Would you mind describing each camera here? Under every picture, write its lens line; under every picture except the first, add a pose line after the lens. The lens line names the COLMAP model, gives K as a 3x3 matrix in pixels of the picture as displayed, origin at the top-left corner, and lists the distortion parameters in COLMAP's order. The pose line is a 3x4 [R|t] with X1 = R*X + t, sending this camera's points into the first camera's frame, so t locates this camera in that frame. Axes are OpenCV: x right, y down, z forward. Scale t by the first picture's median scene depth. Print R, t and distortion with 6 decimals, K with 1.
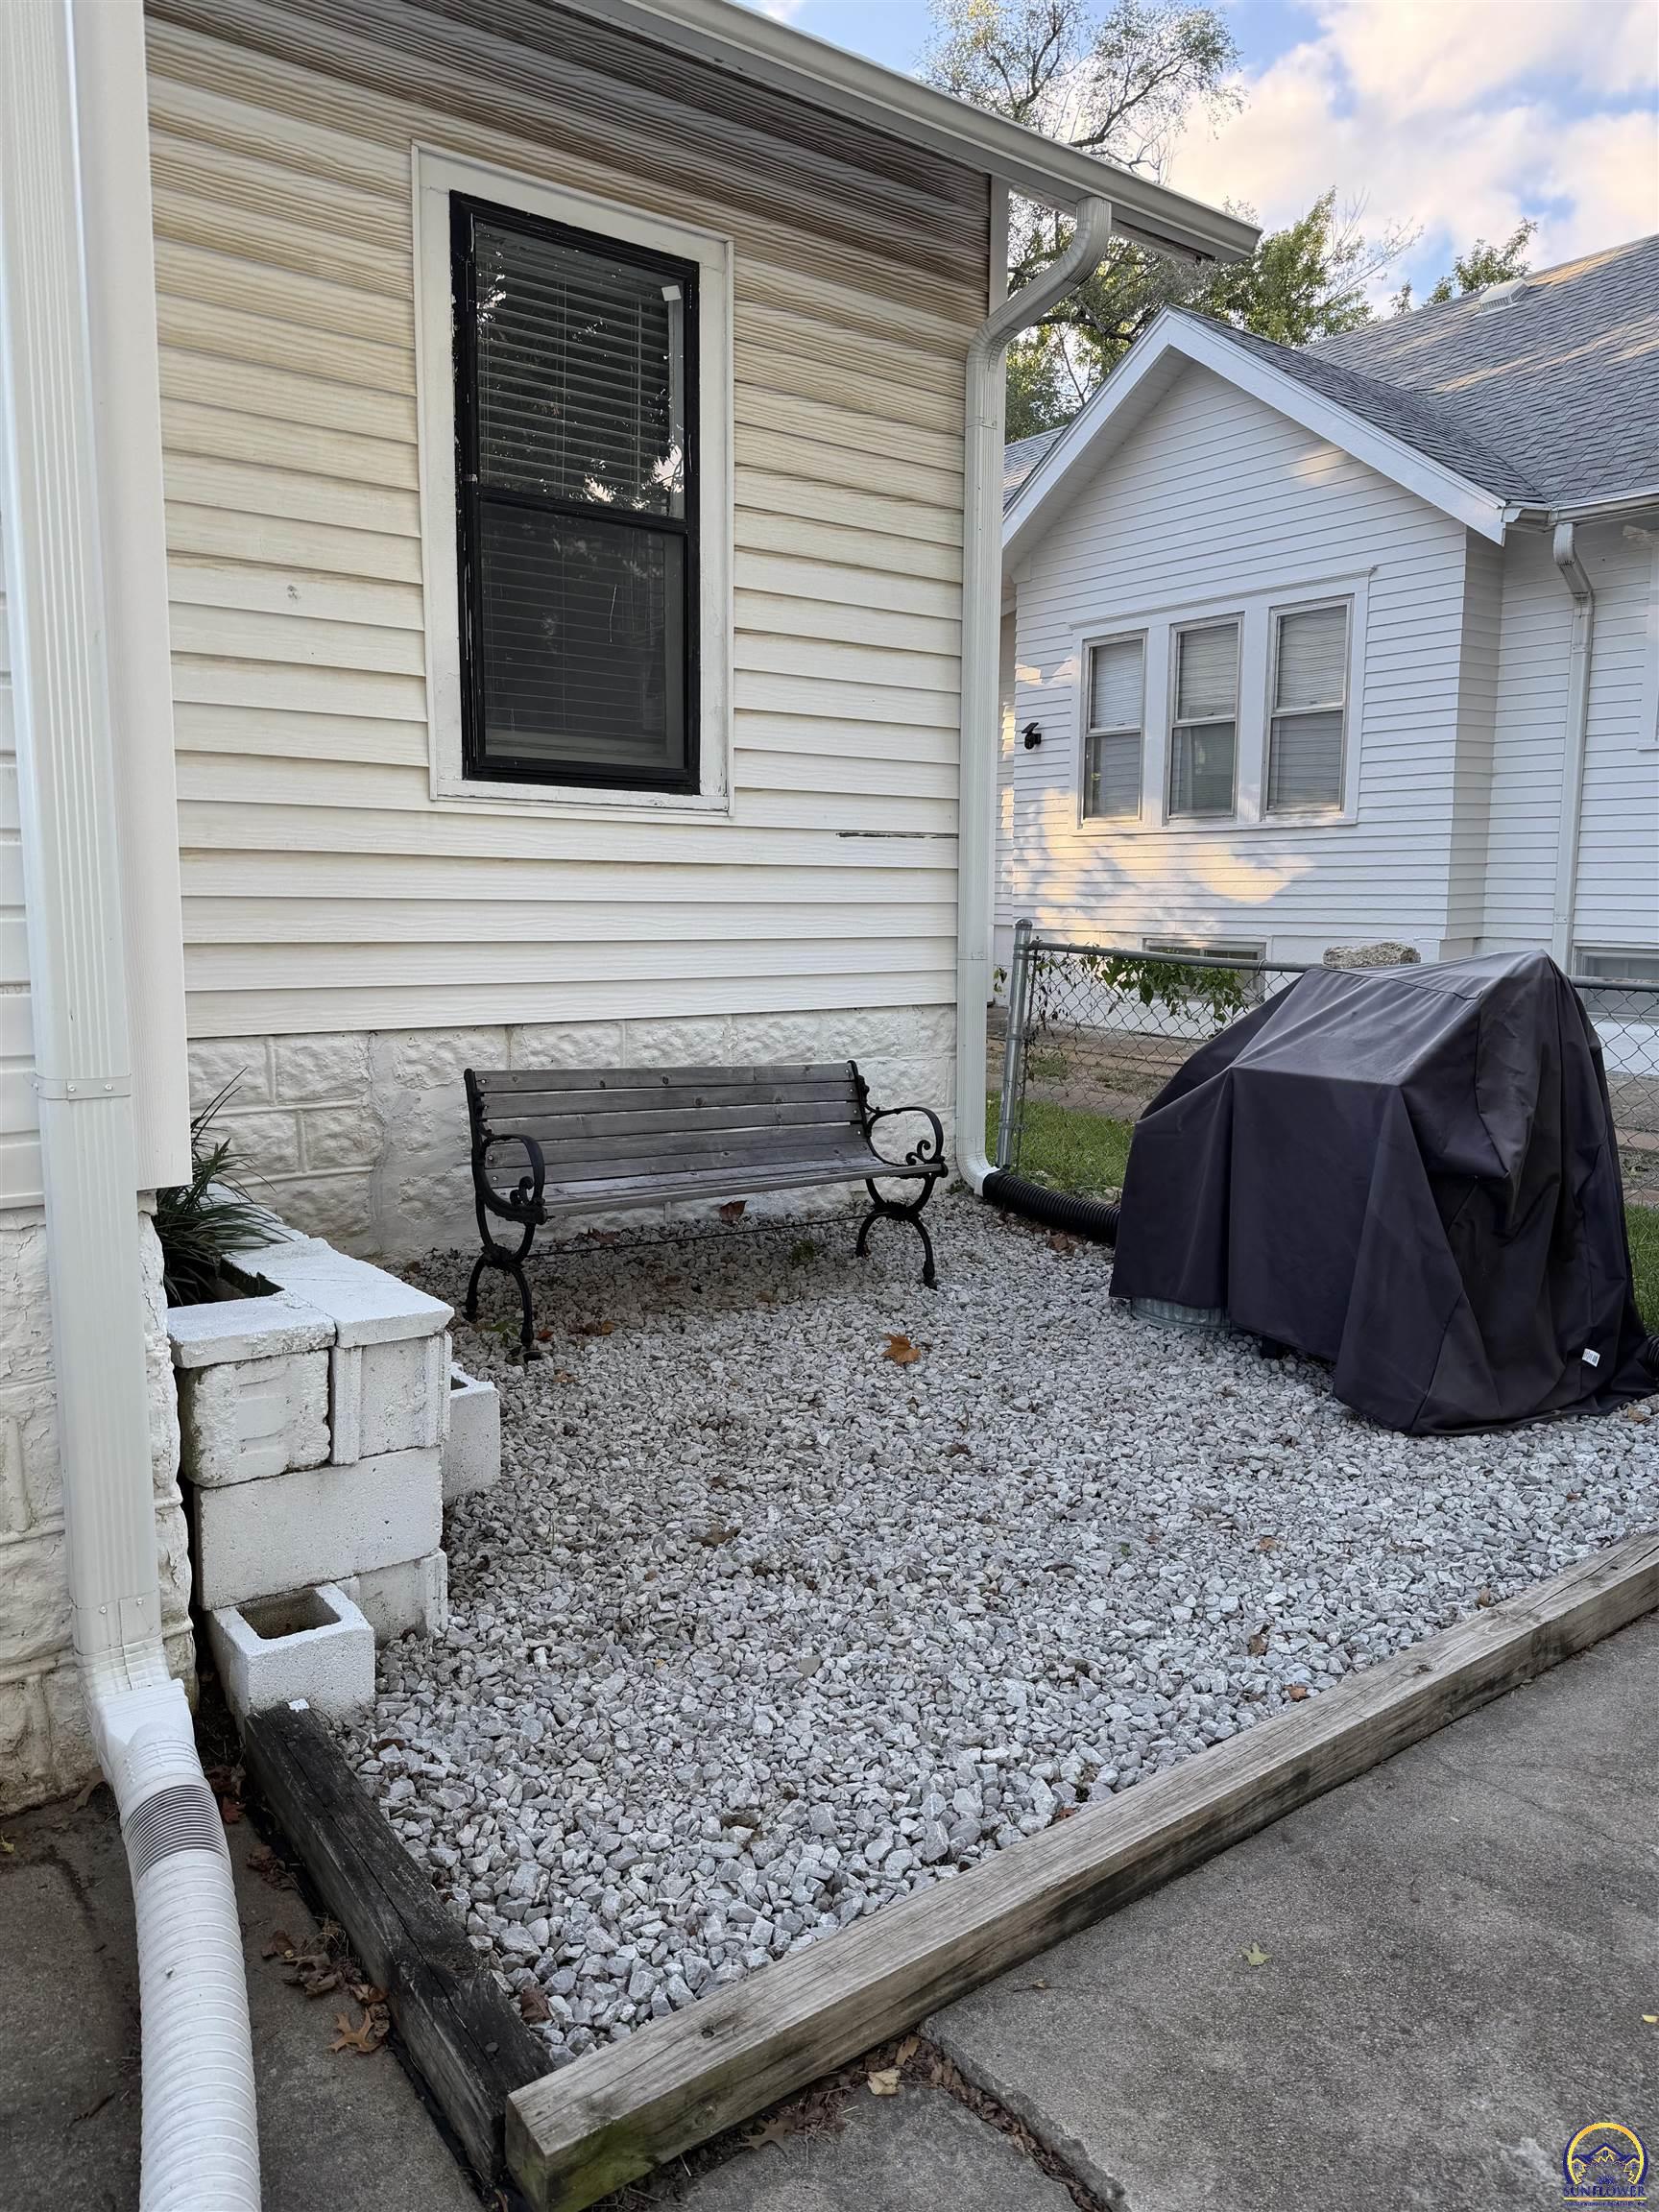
lens RADIAL K [[1527.5, 0, 829.5], [0, 1527.5, 1106.0], [0, 0, 1]] dist [0.070081, -0.102272]
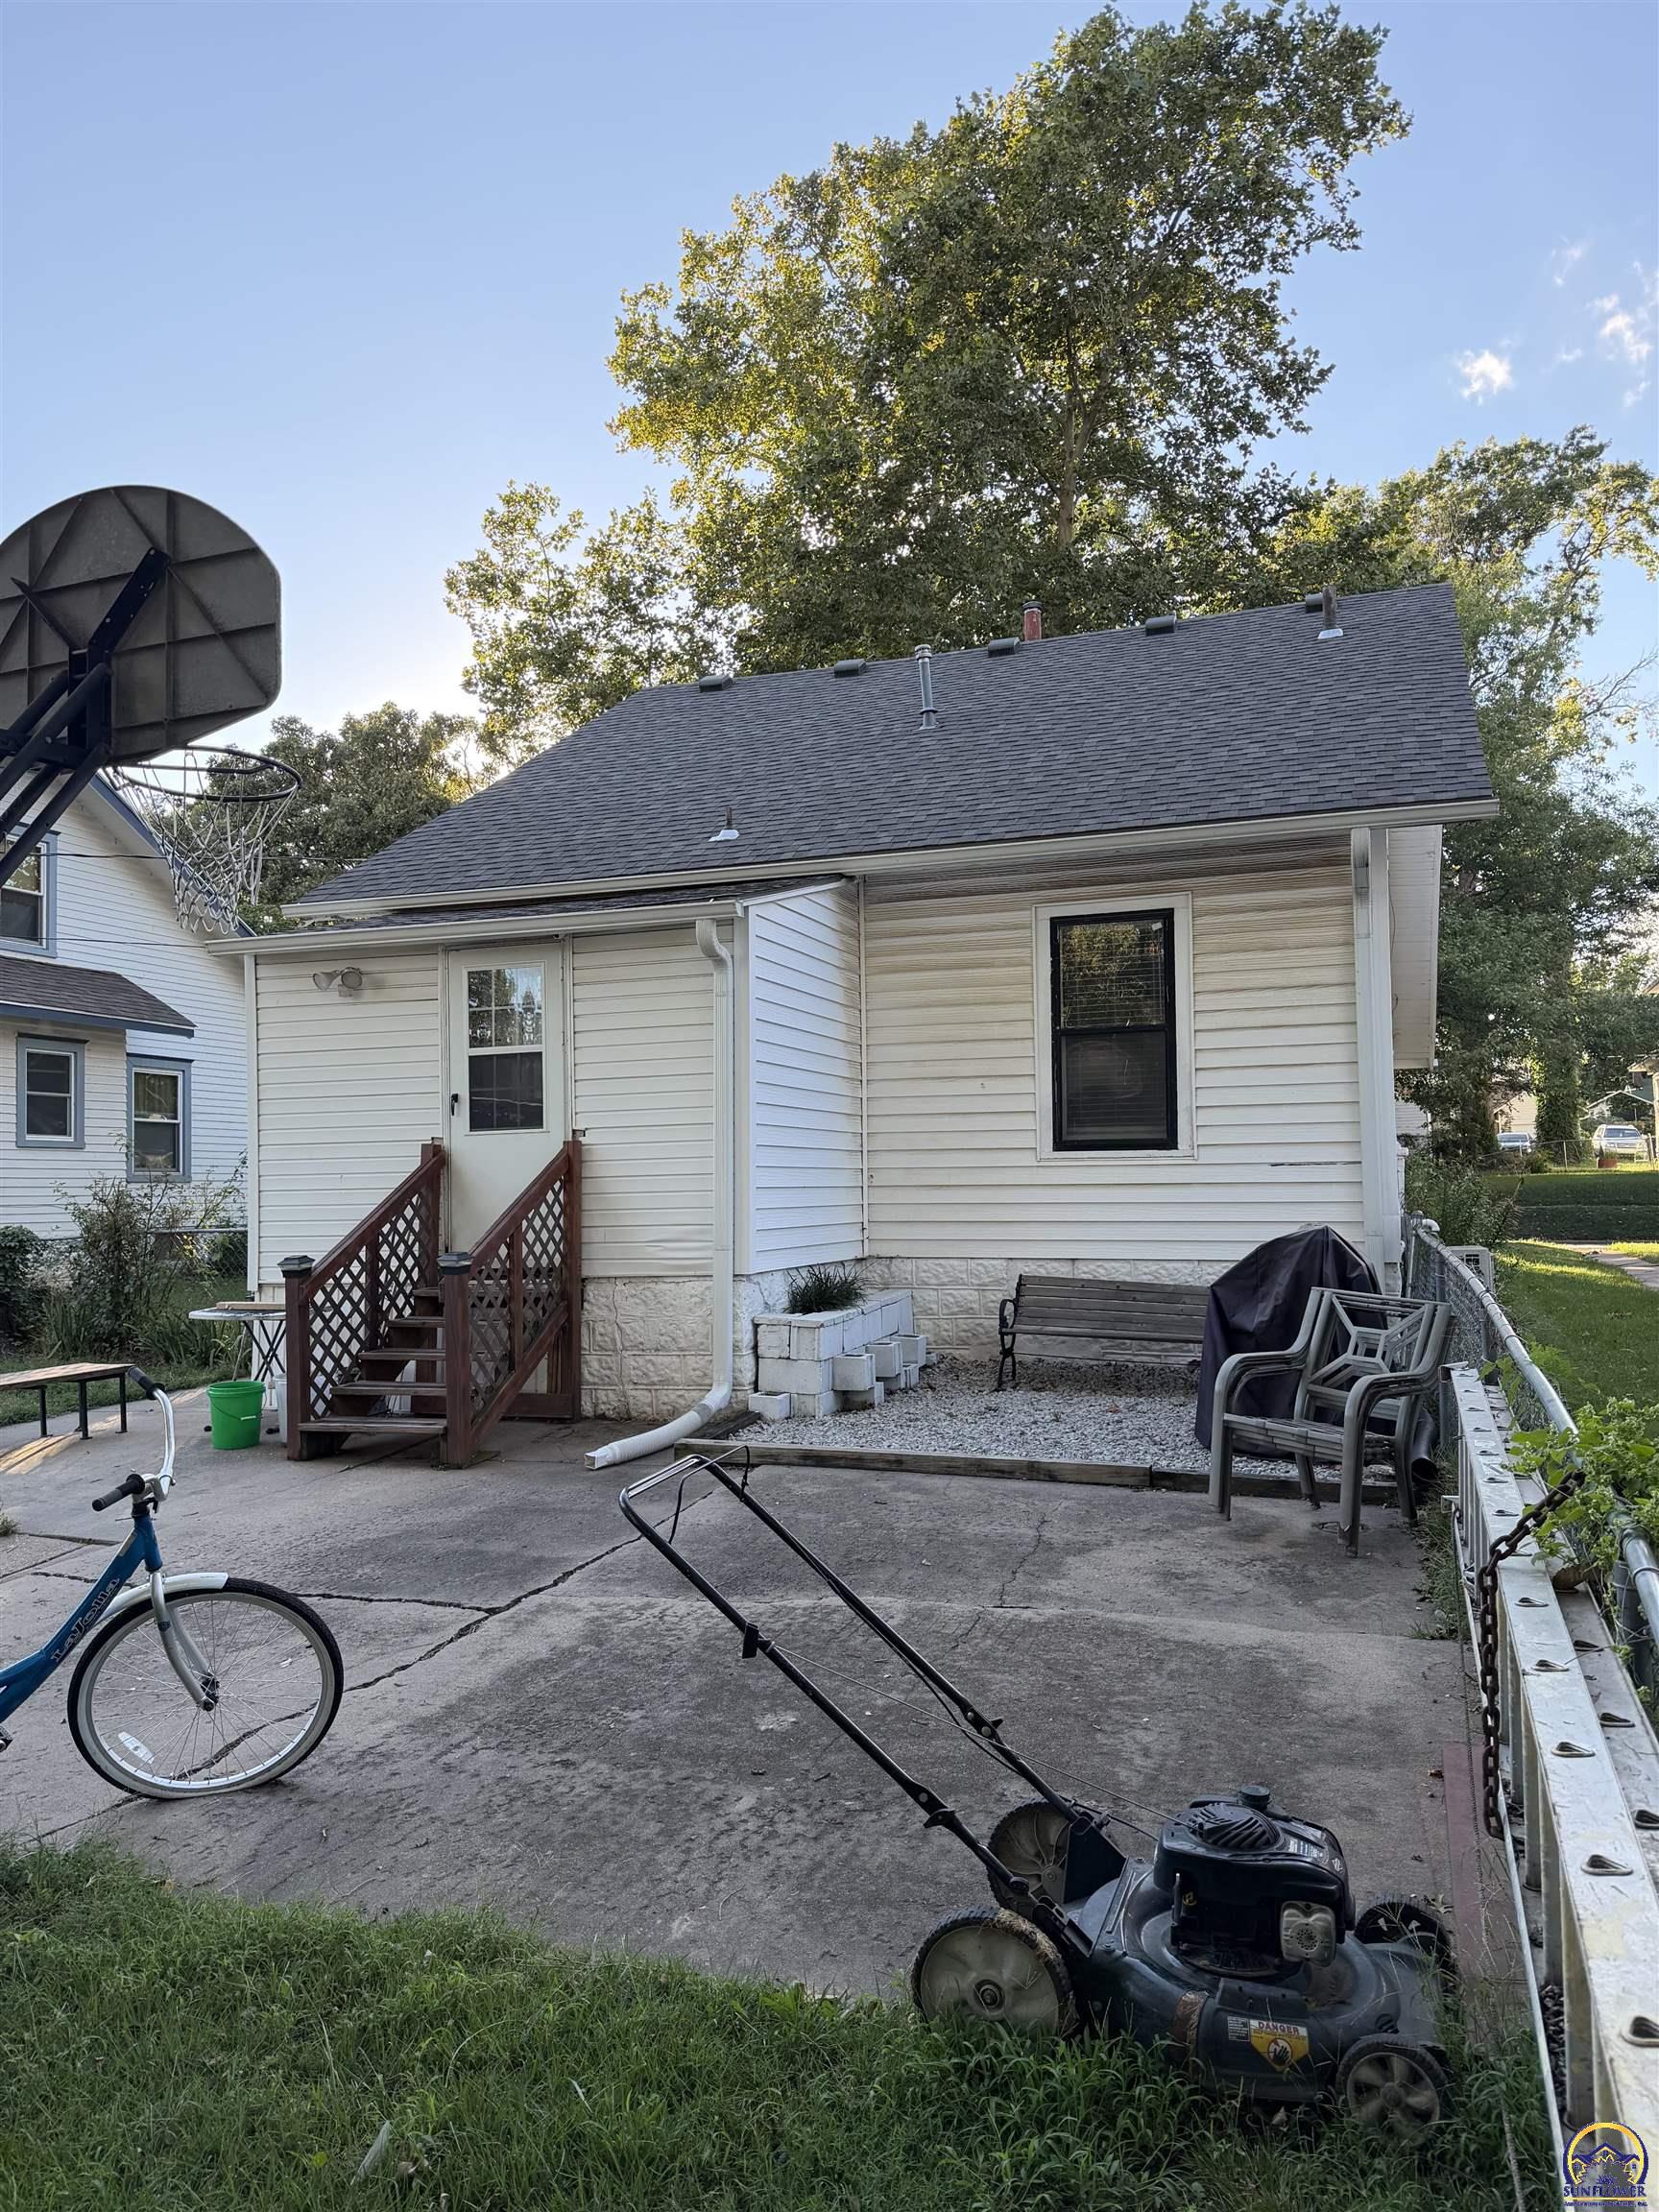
lens RADIAL K [[1527.5, 0, 829.5], [0, 1527.5, 1106.0], [0, 0, 1]] dist [0.070081, -0.102272]
pose [[0.547769, -0.059668, -0.834499, 1.505167], [-0.100444, 0.985549, -0.136400, 0.068263], [0.830578, 0.158536, 0.533860, -0.521552]]
